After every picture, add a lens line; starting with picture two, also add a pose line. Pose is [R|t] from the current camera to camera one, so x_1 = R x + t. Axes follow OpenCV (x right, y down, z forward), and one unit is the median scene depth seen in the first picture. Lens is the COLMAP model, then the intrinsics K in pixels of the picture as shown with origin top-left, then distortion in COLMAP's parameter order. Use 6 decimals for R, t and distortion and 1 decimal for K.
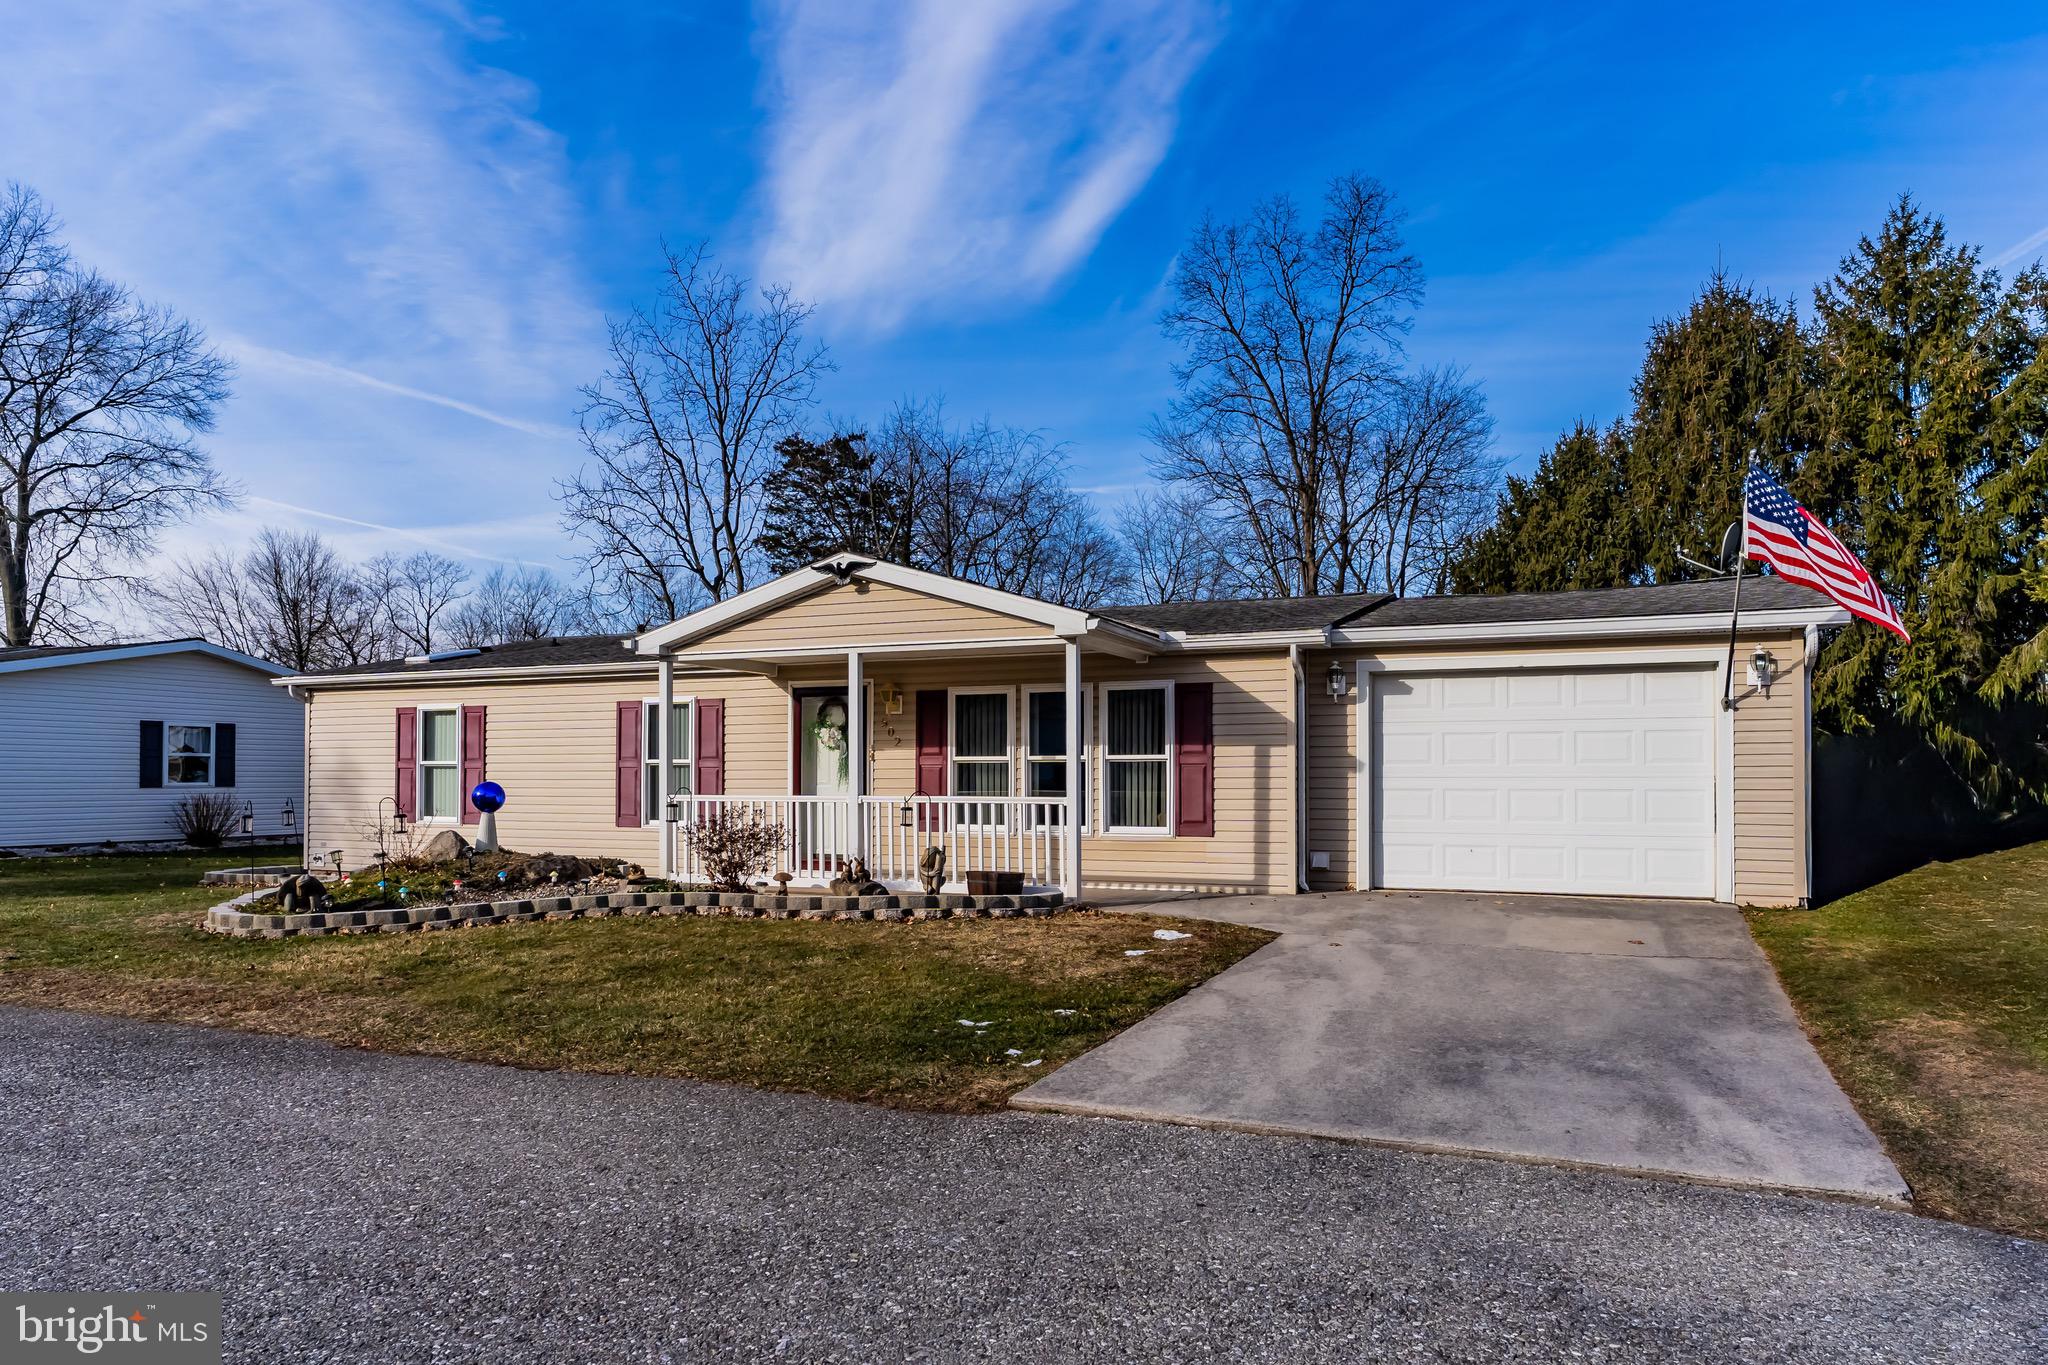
lens RADIAL K [[1069.4, 0, 1097.8], [0, 1069.4, 787.3], [0, 0, 1]] dist [-0.001986, -0.000281]
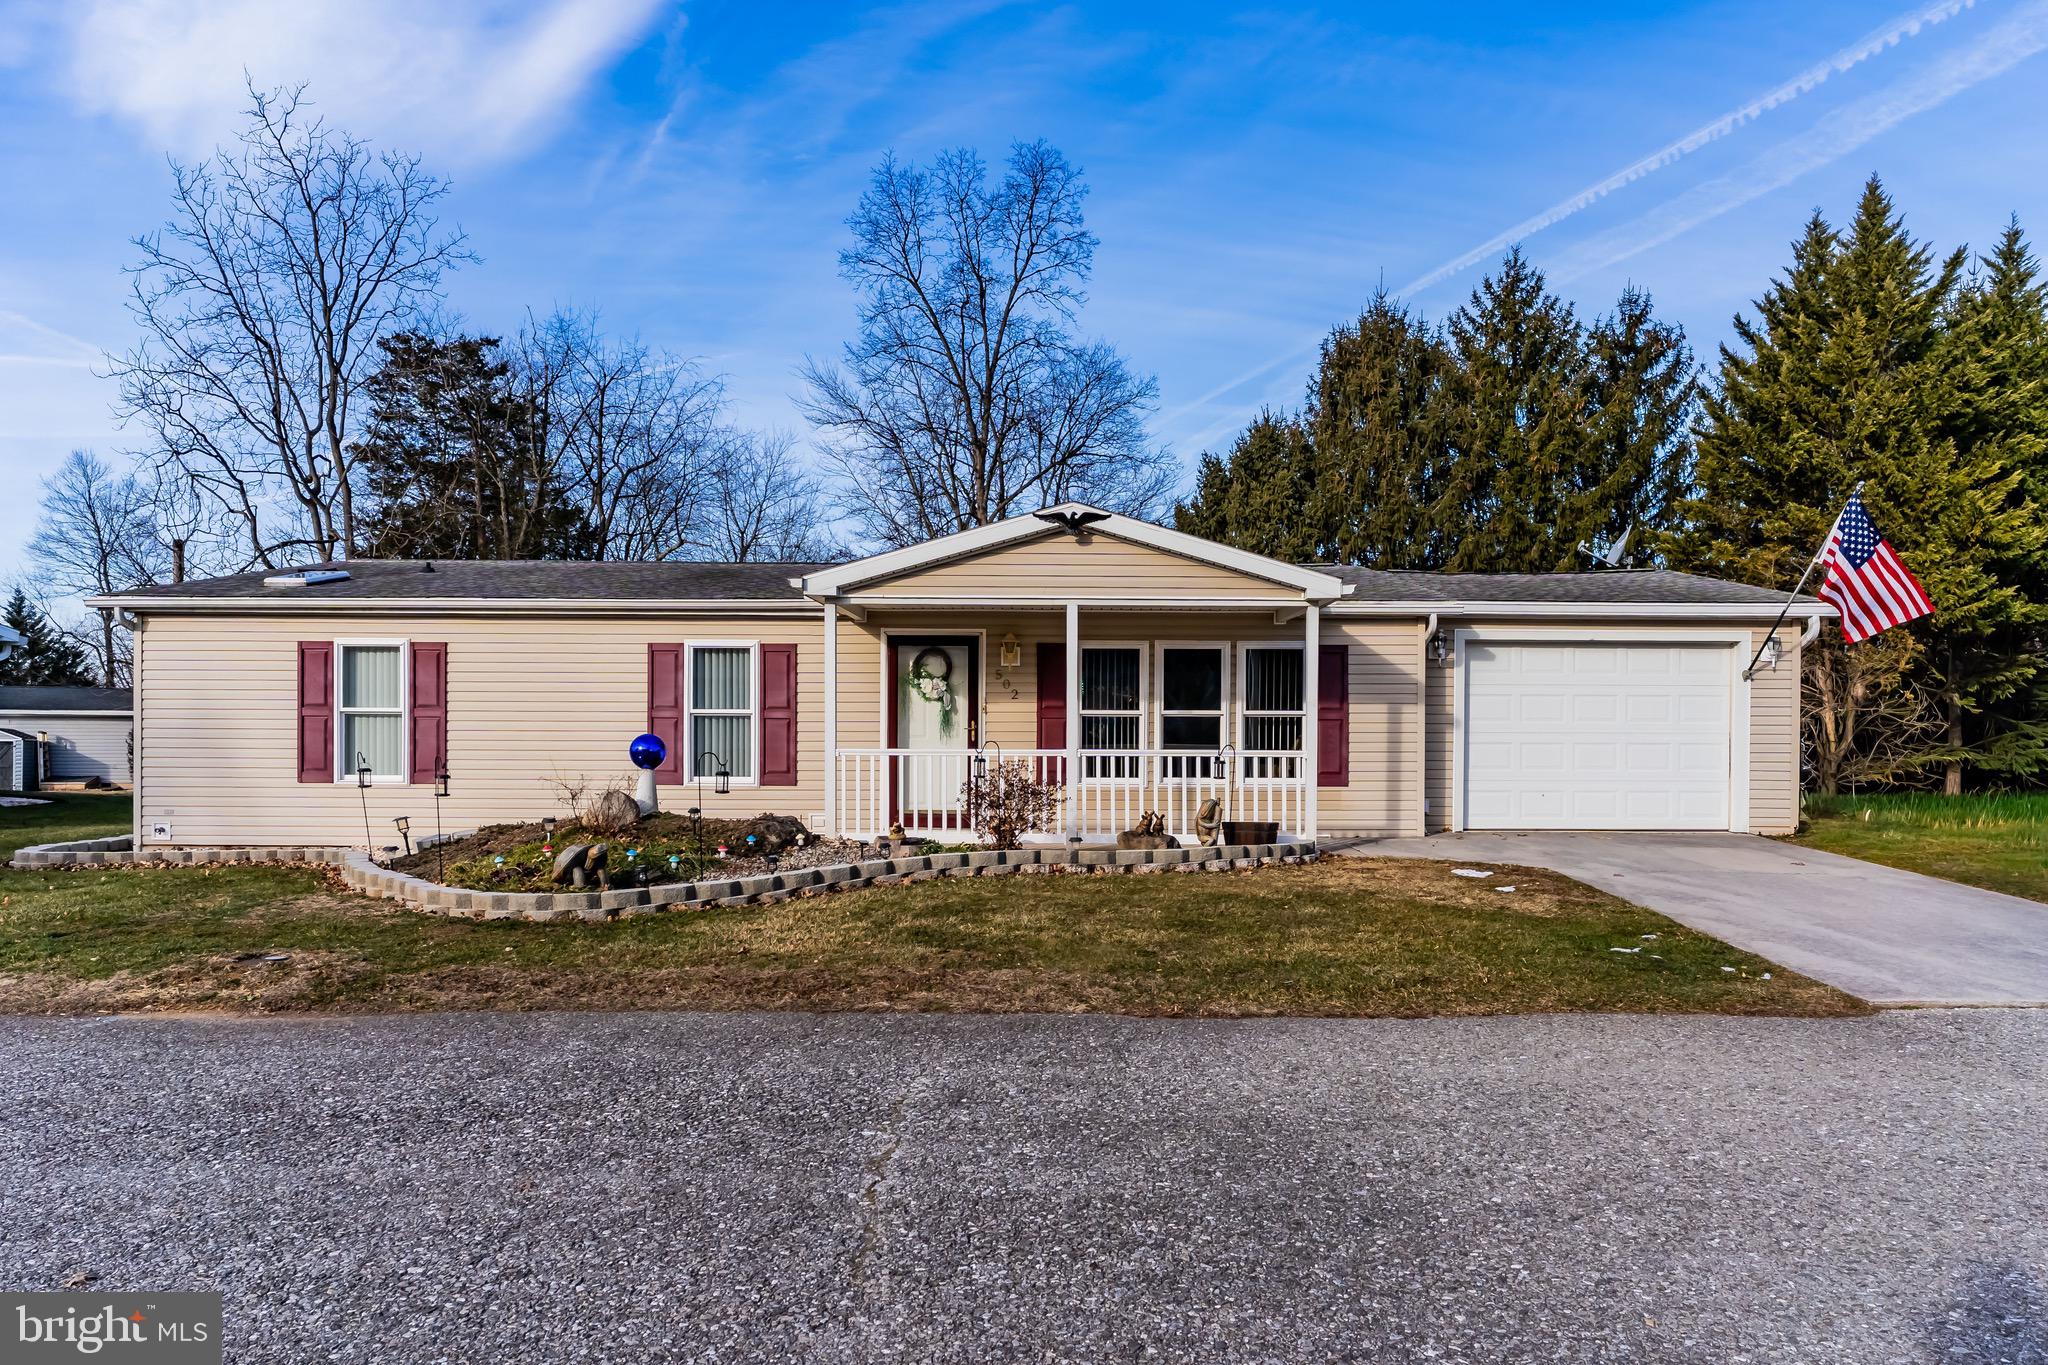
lens RADIAL K [[1078.0, 0, 1022.0], [0, 1078.0, 766.3], [0, 0, 1]] dist [-0.005261, 0.000864]
pose [[0.945772, -0.006103, 0.324773, -0.504514], [-0.001880, 0.999704, 0.024260, -0.000604], [-0.324825, -0.023555, 0.945481, 0.061638]]
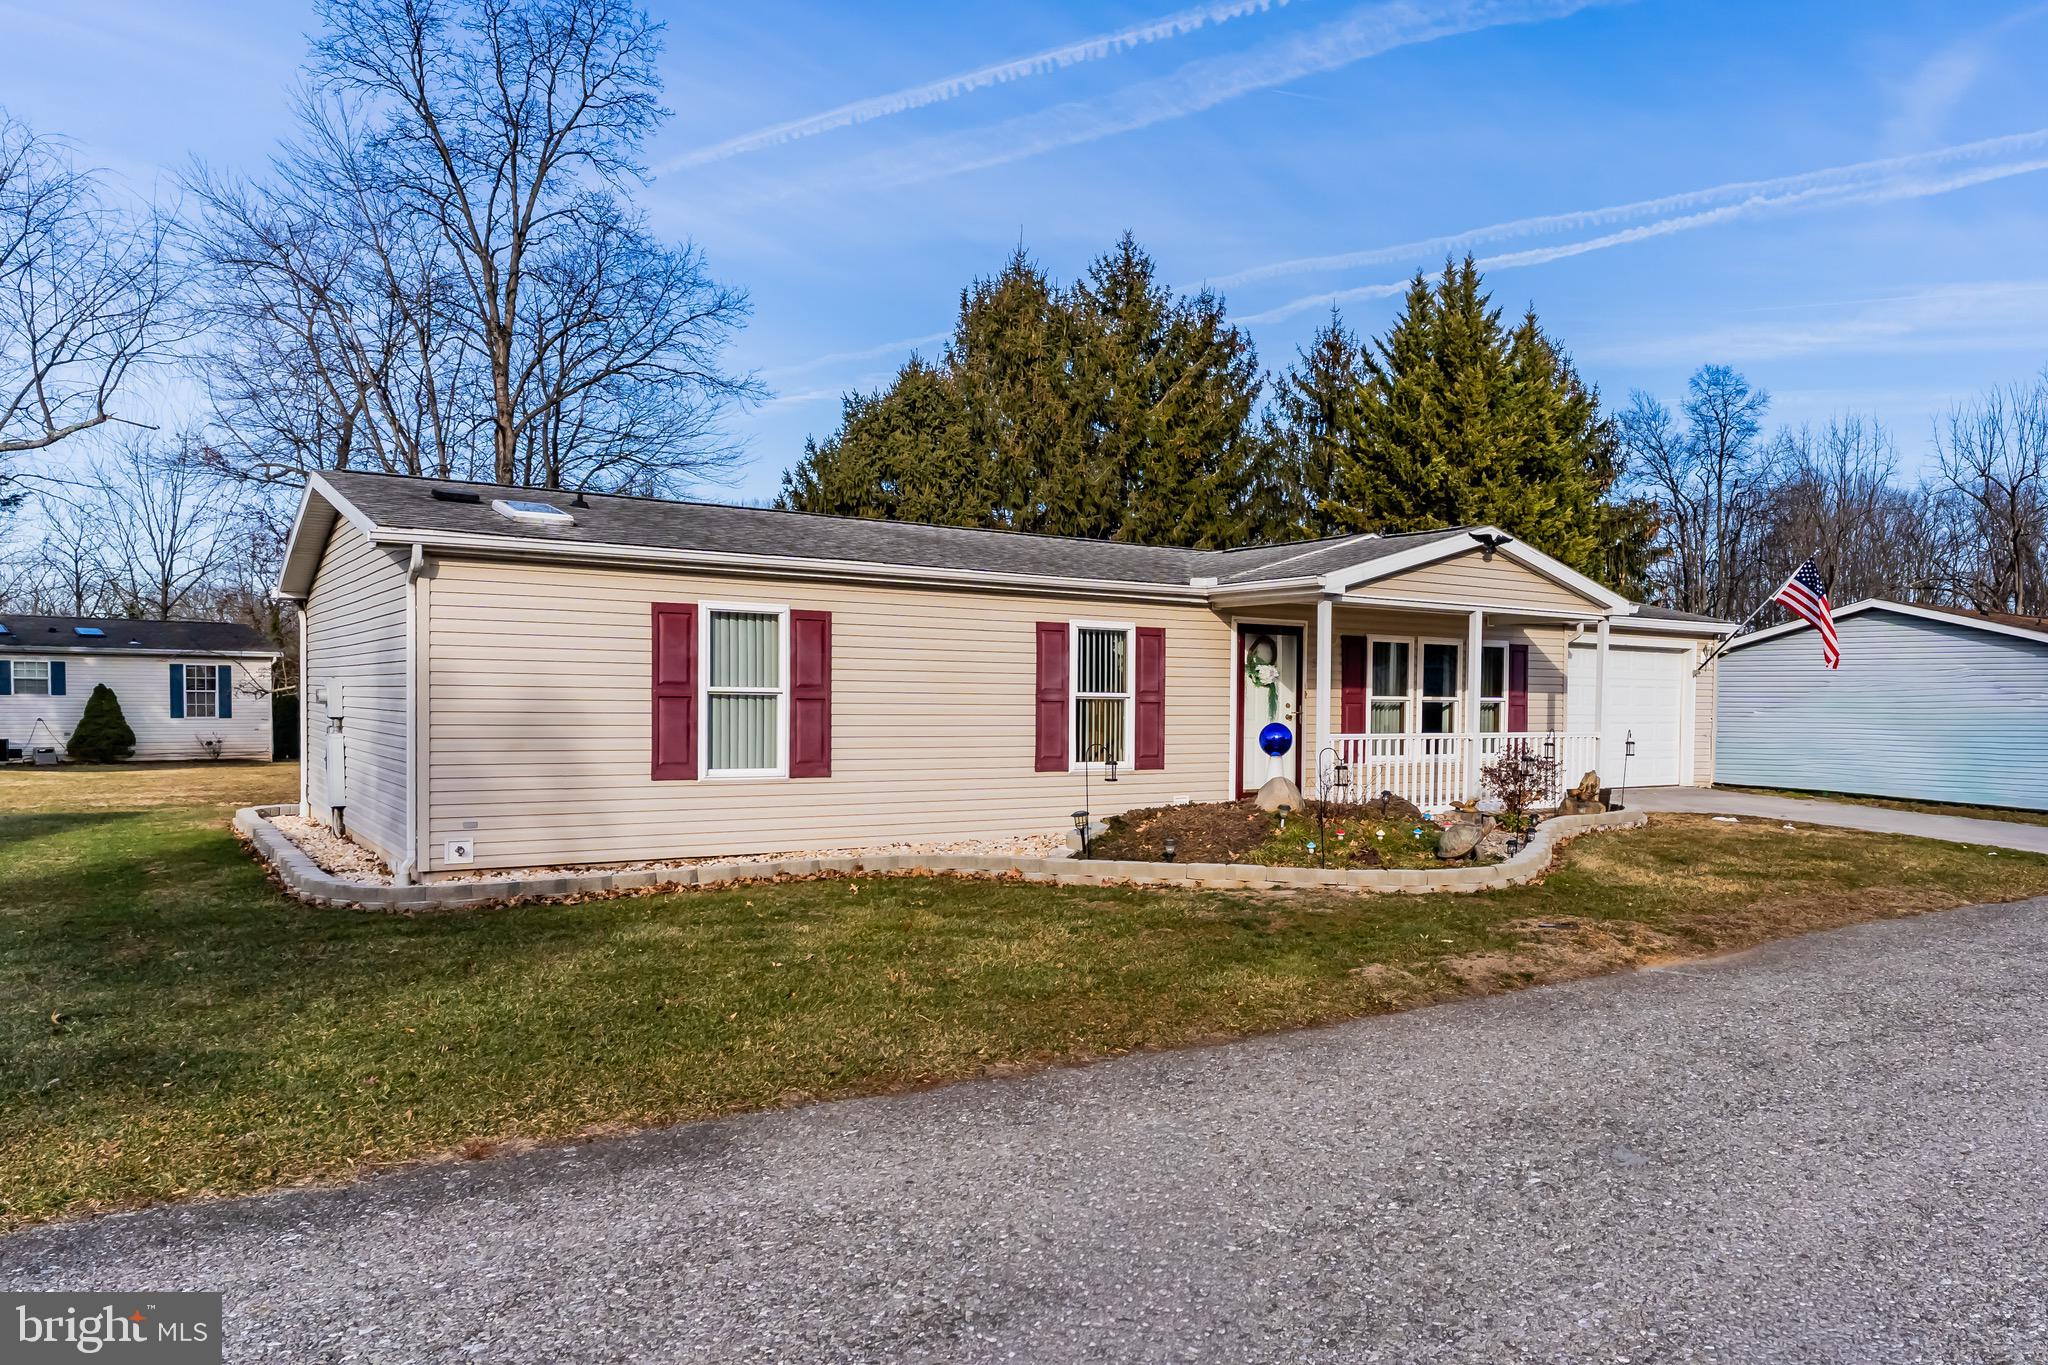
lens RADIAL K [[1369.0, 0, 1024.0], [0, 1369.0, 682.5], [0, 0, 1]] dist [-0.003476, -0.000186]
pose [[0.614667, 0.020875, 0.788511, -1.462129], [0.000242, 0.999645, -0.026653, -0.004957], [-0.788787, 0.016573, 0.614443, 0.398650]]
